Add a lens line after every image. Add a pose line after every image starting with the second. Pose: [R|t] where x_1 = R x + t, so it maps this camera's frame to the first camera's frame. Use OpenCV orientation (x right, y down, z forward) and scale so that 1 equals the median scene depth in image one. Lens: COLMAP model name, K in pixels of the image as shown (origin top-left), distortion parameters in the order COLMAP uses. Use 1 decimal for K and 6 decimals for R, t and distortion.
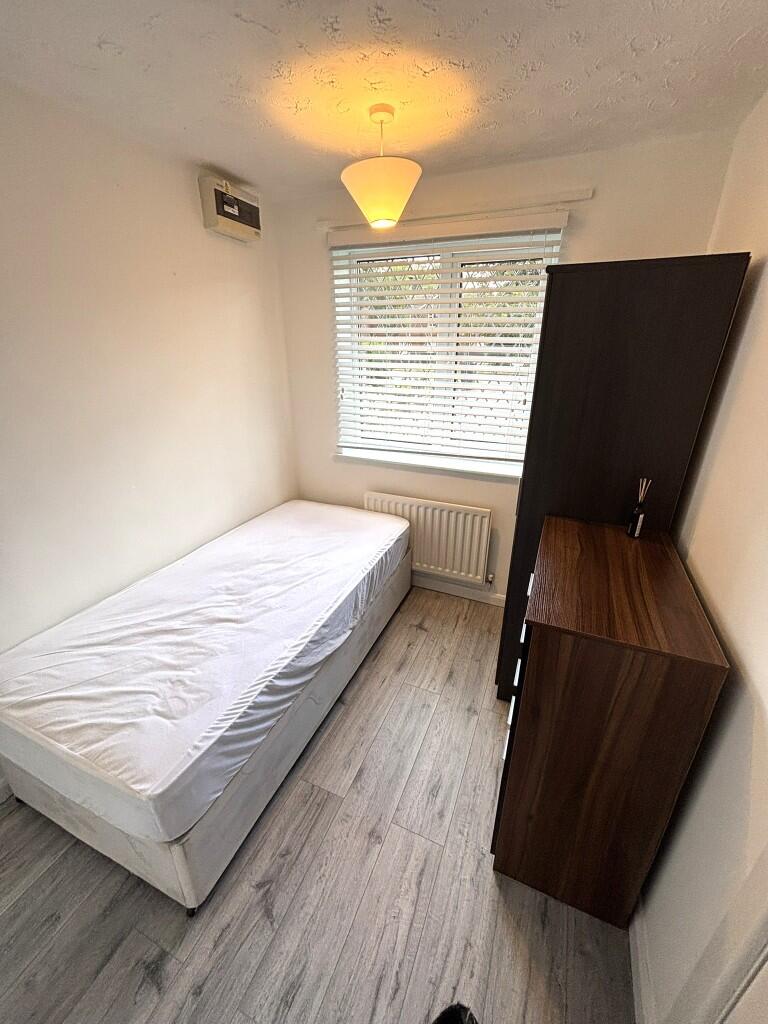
lens RADIAL K [[412.7, 0, 385.2], [0, 412.7, 512.9], [0, 0, 1]] dist [-0.000017, 0.000001]
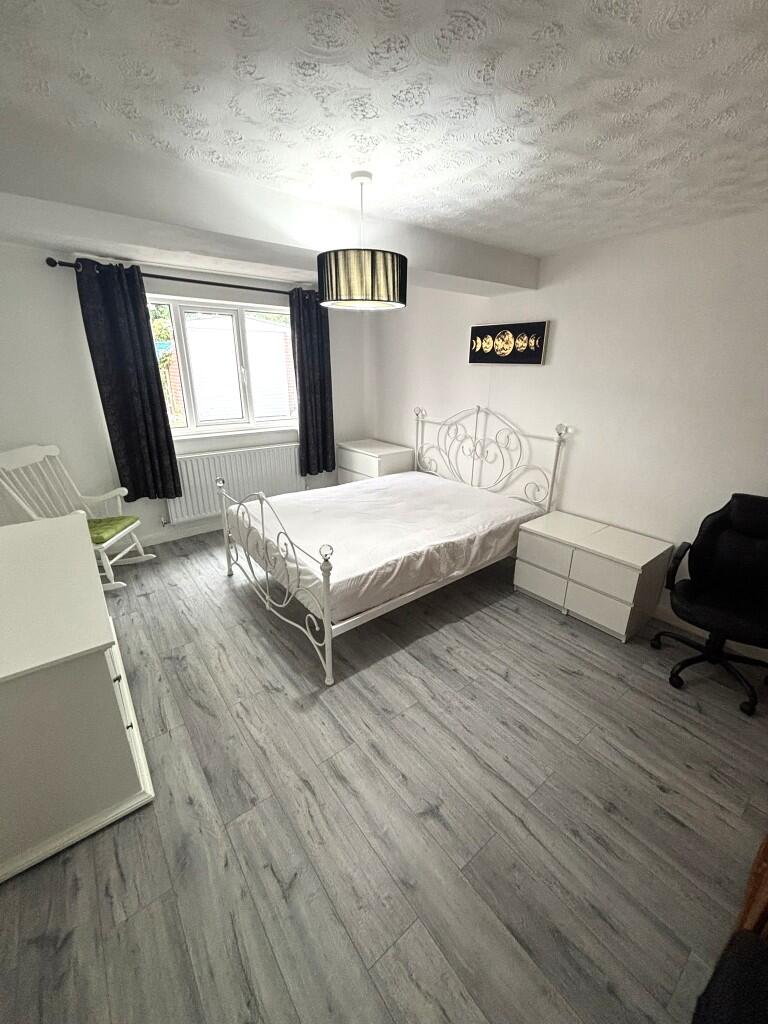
lens RADIAL K [[412.7, 0, 384.4], [0, 412.7, 511.8], [0, 0, 1]] dist [-0.000017, 0.000001]
pose [[-0.485968, 0.289344, -0.824691, 0.853394], [-0.336312, 0.809037, 0.482031, -0.693709], [0.806678, 0.511605, -0.295856, 1.344191]]
